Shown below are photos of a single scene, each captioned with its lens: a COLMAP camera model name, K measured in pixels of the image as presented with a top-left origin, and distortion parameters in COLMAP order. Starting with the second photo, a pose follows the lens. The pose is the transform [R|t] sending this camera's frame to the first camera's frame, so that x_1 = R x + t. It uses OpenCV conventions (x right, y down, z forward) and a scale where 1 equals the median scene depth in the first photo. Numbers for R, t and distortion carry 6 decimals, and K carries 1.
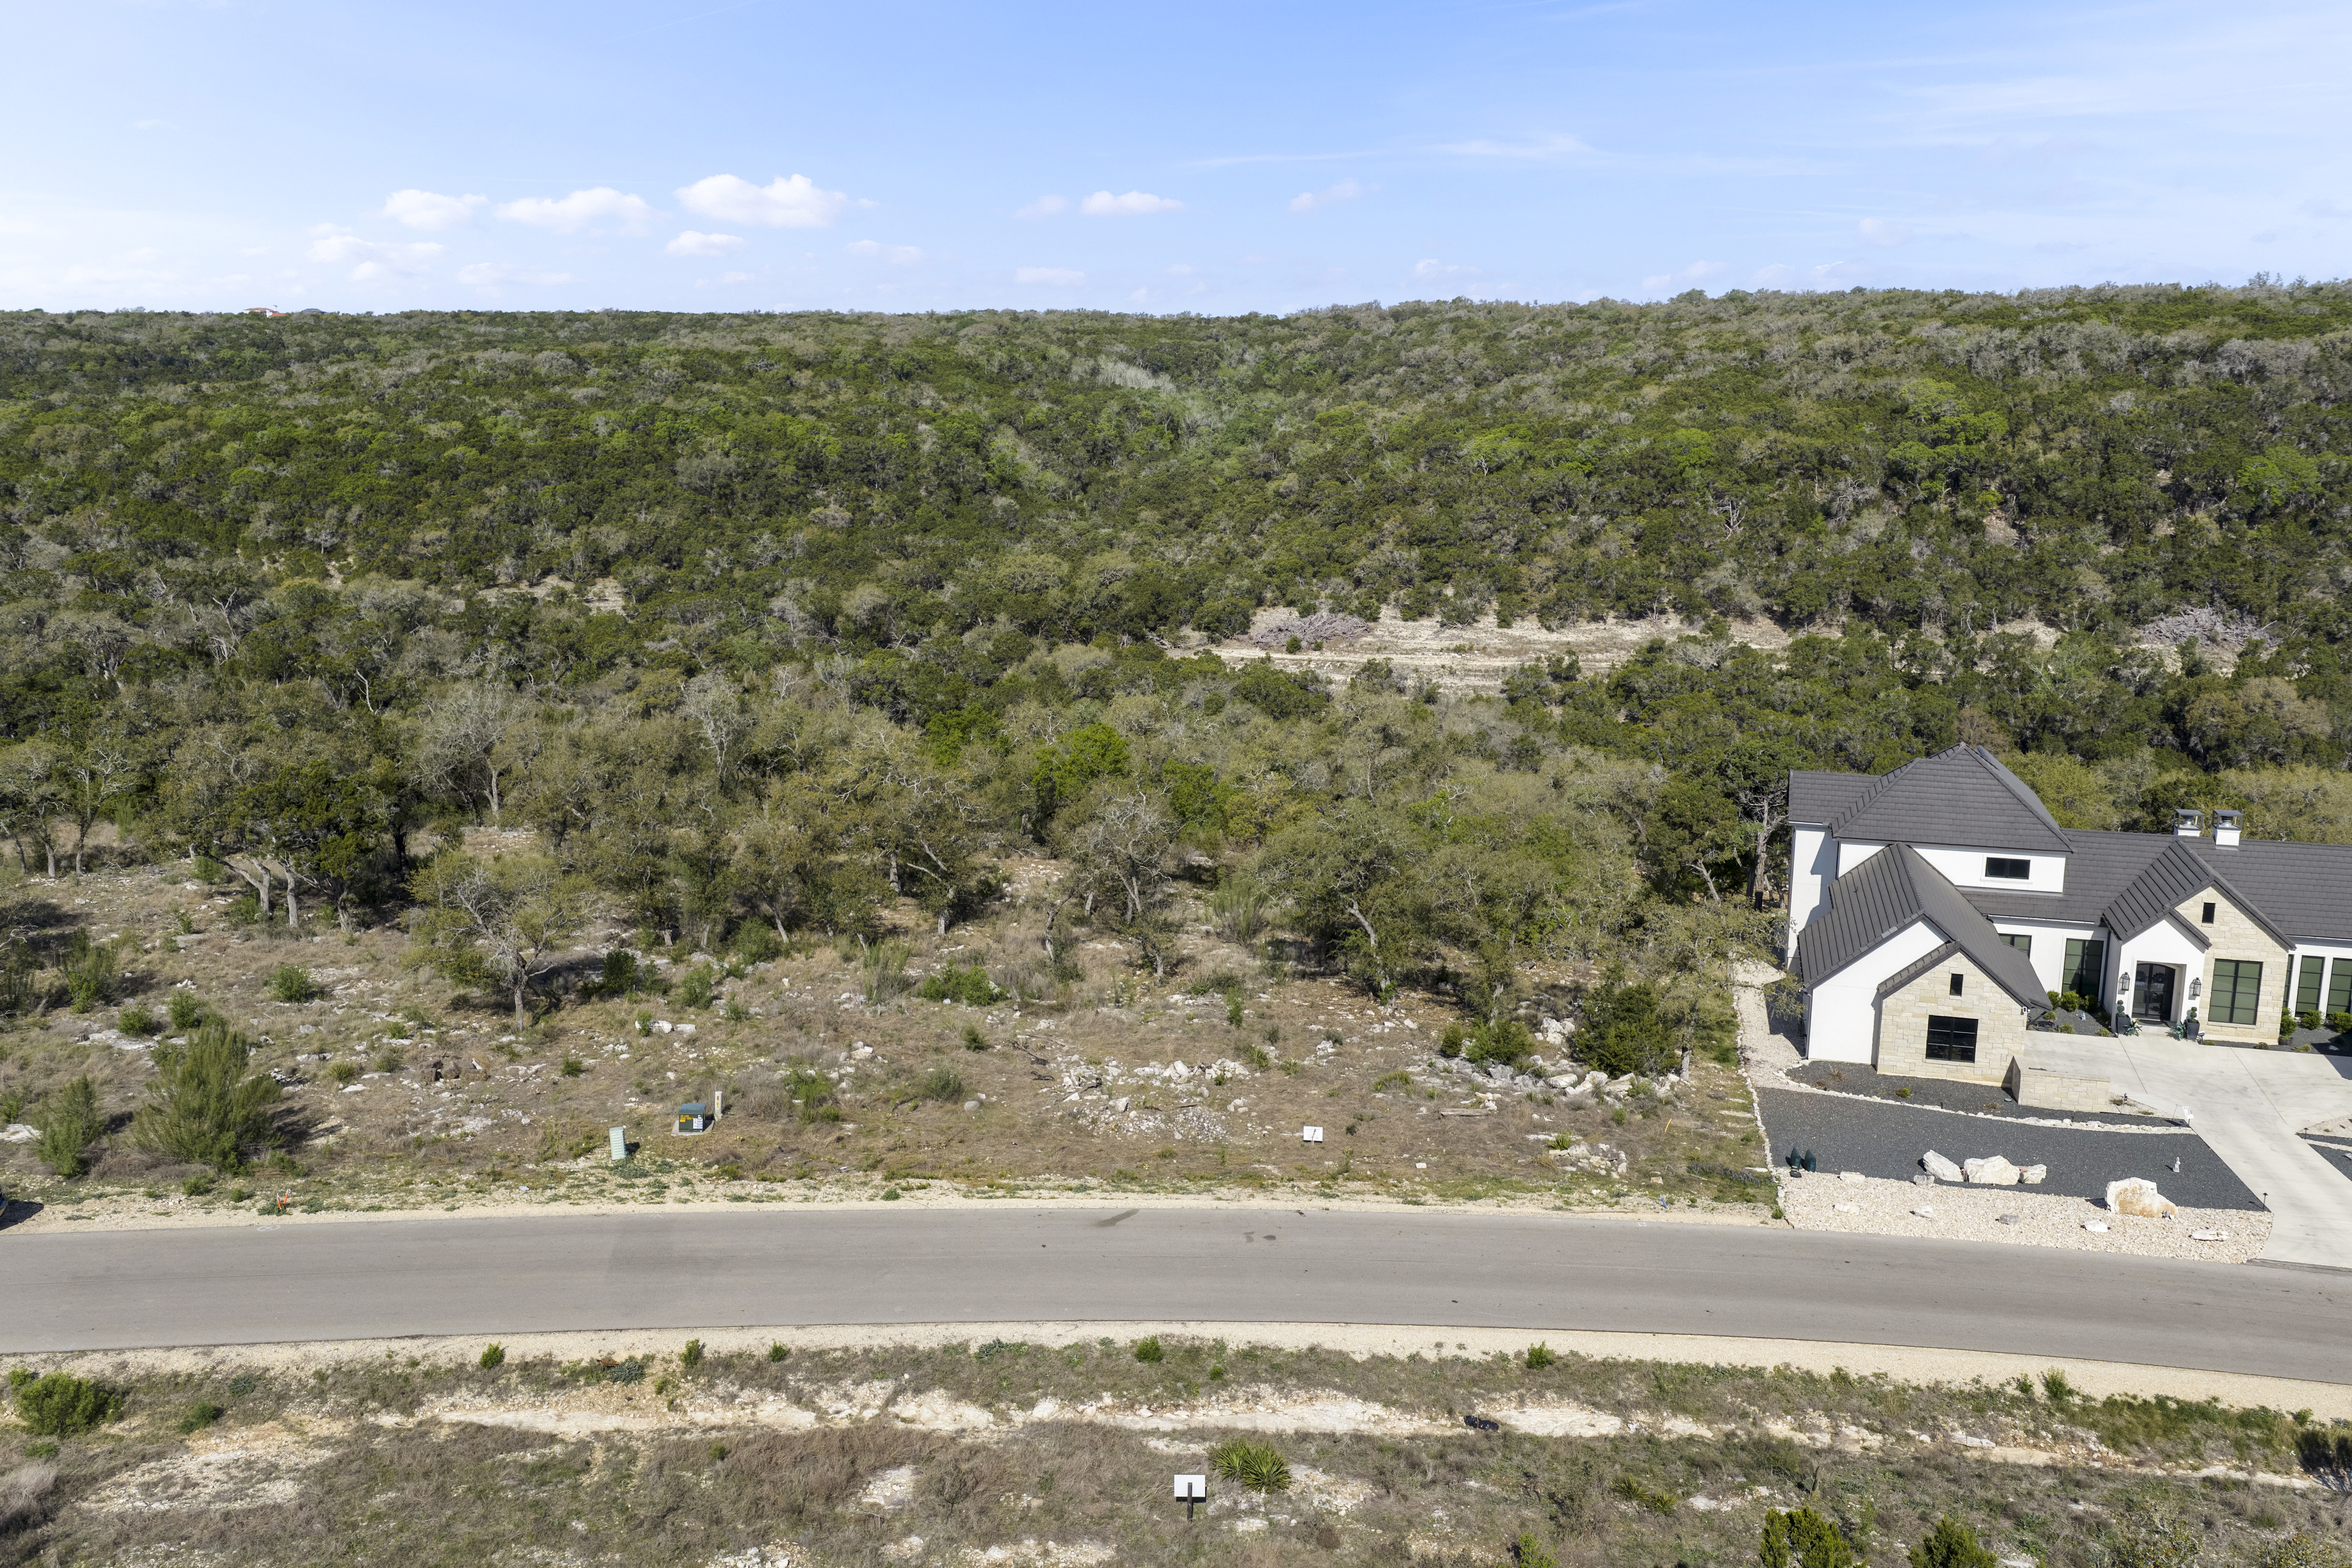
lens RADIAL K [[1917.0, 0, 1176.0], [0, 1917.0, 784.0], [0, 0, 1]] dist [0.023239, -0.047857]
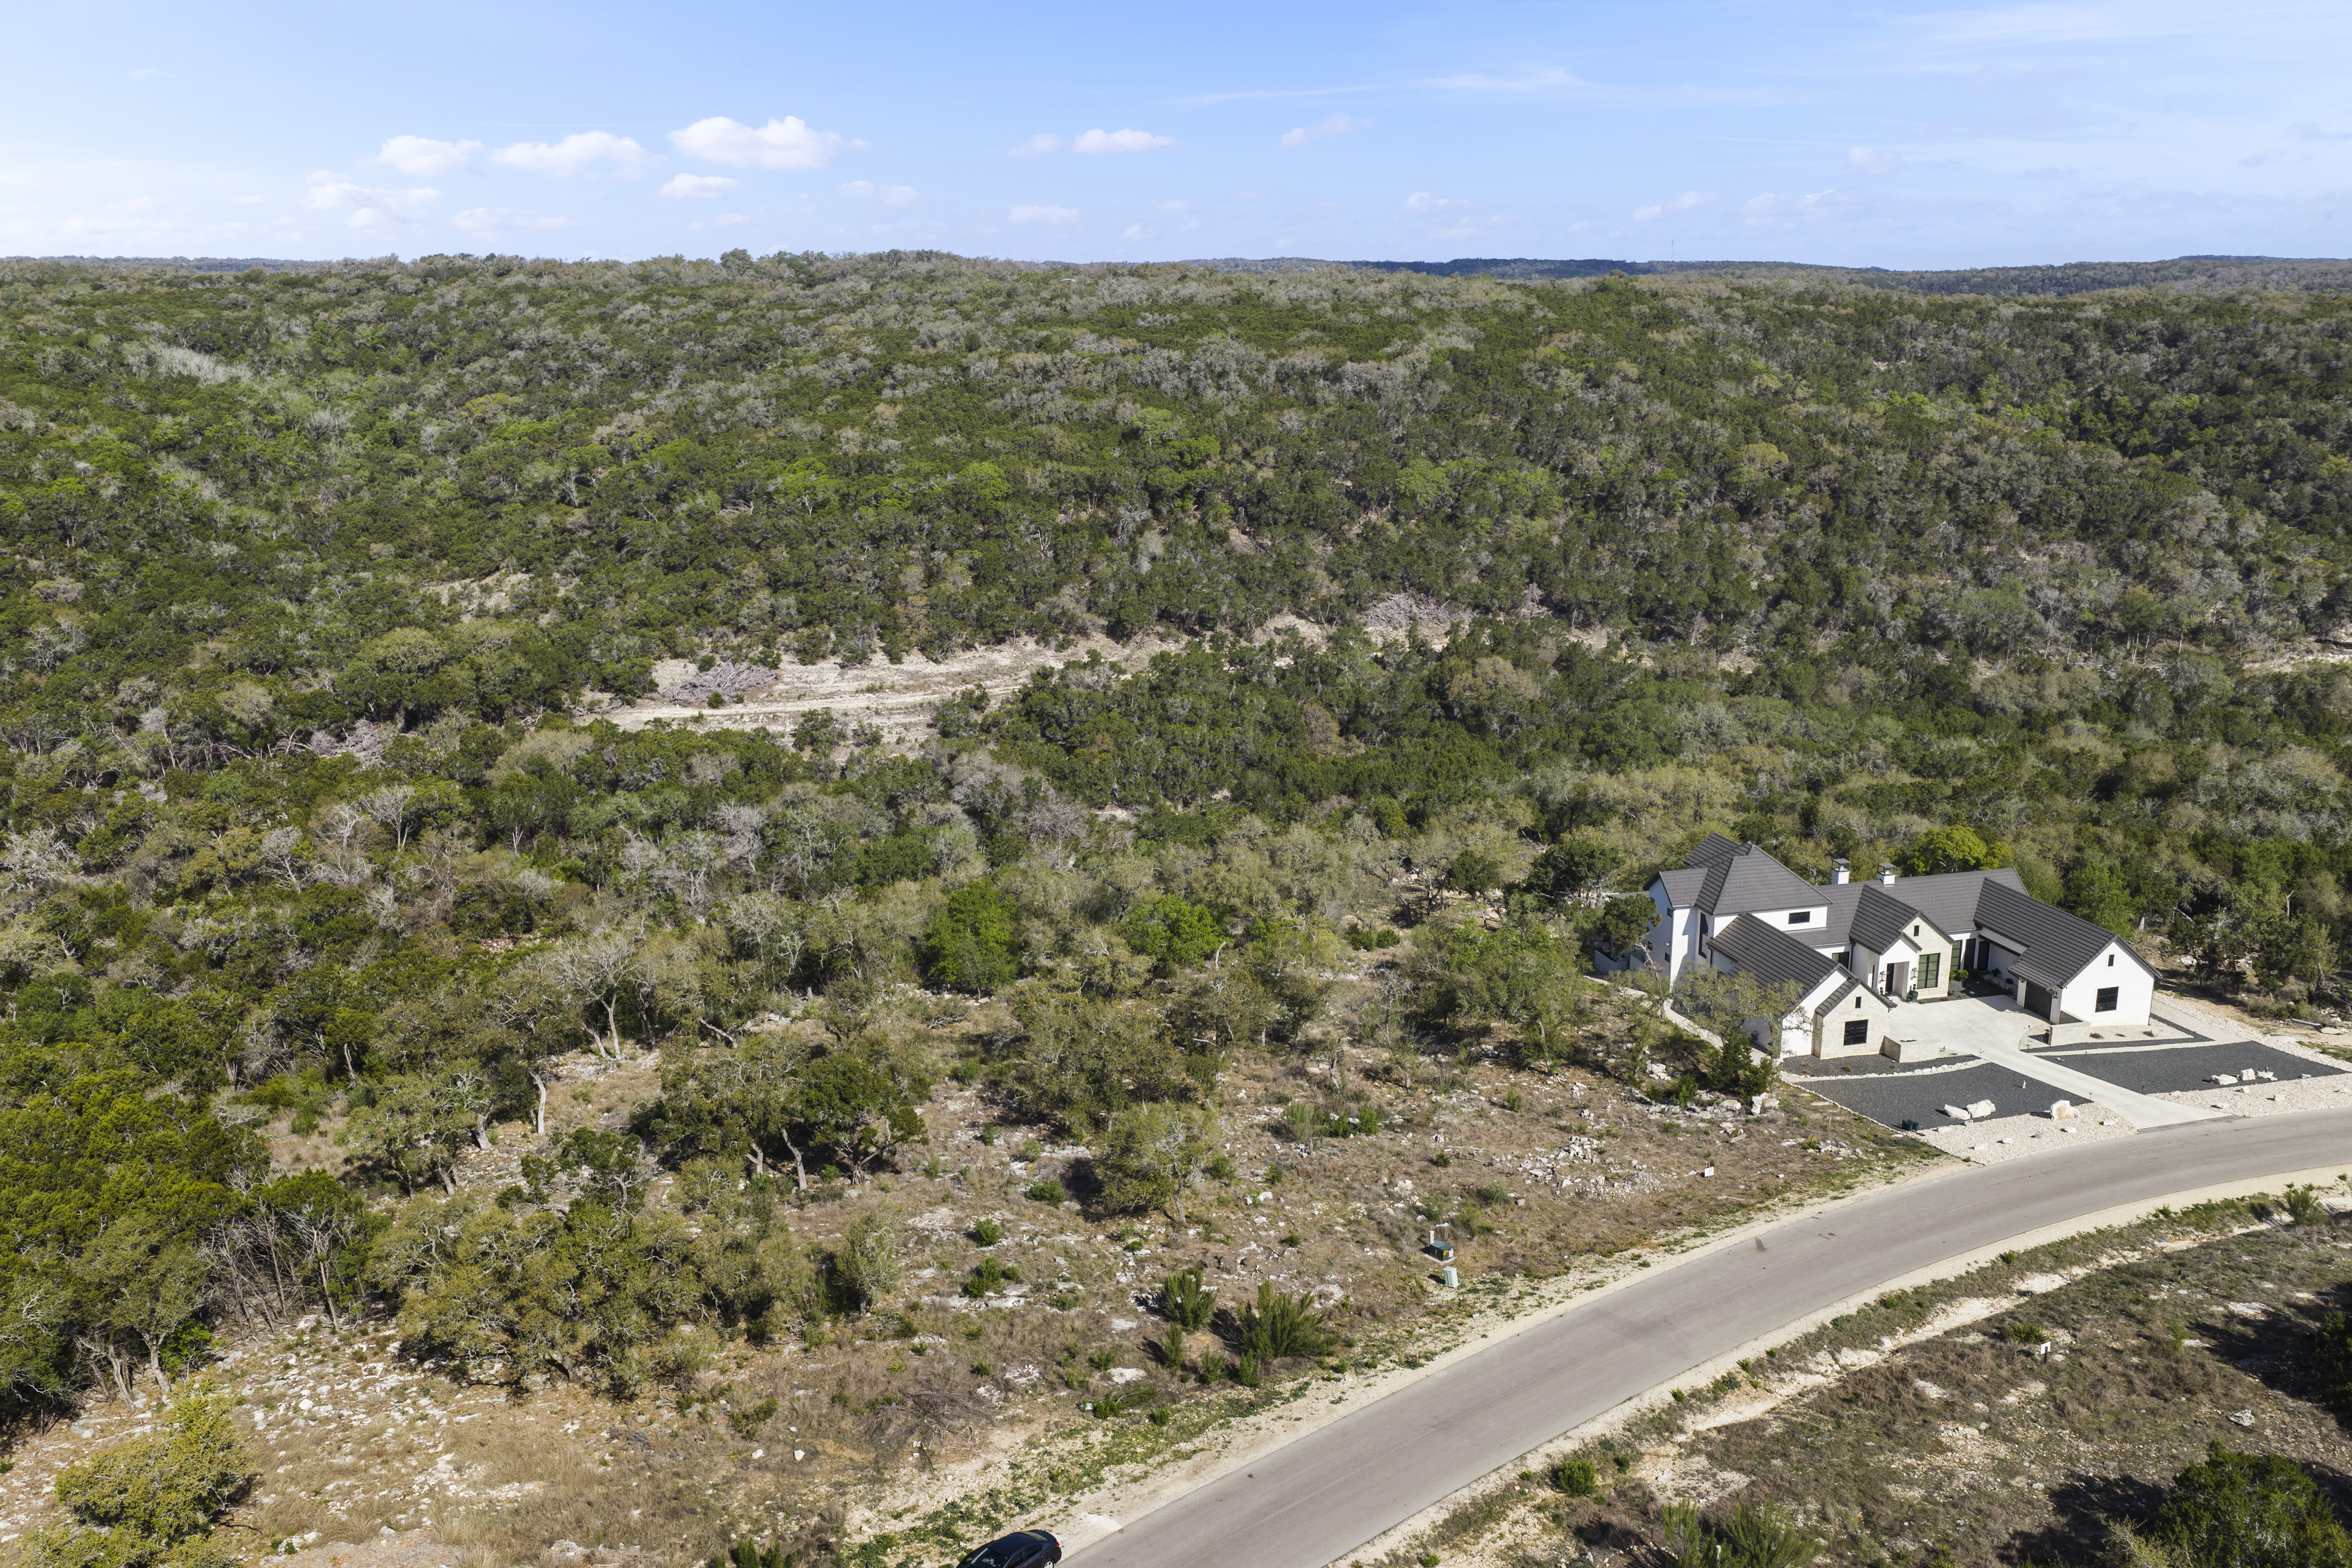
lens RADIAL K [[1917.0, 0, 1176.0], [0, 1917.0, 784.0], [0, 0, 1]] dist [0.023239, -0.047857]
pose [[0.866838, -0.132633, 0.480624, -0.898321], [0.113499, 0.991152, 0.068816, -0.268849], [-0.485499, -0.005102, 0.874222, -0.226198]]
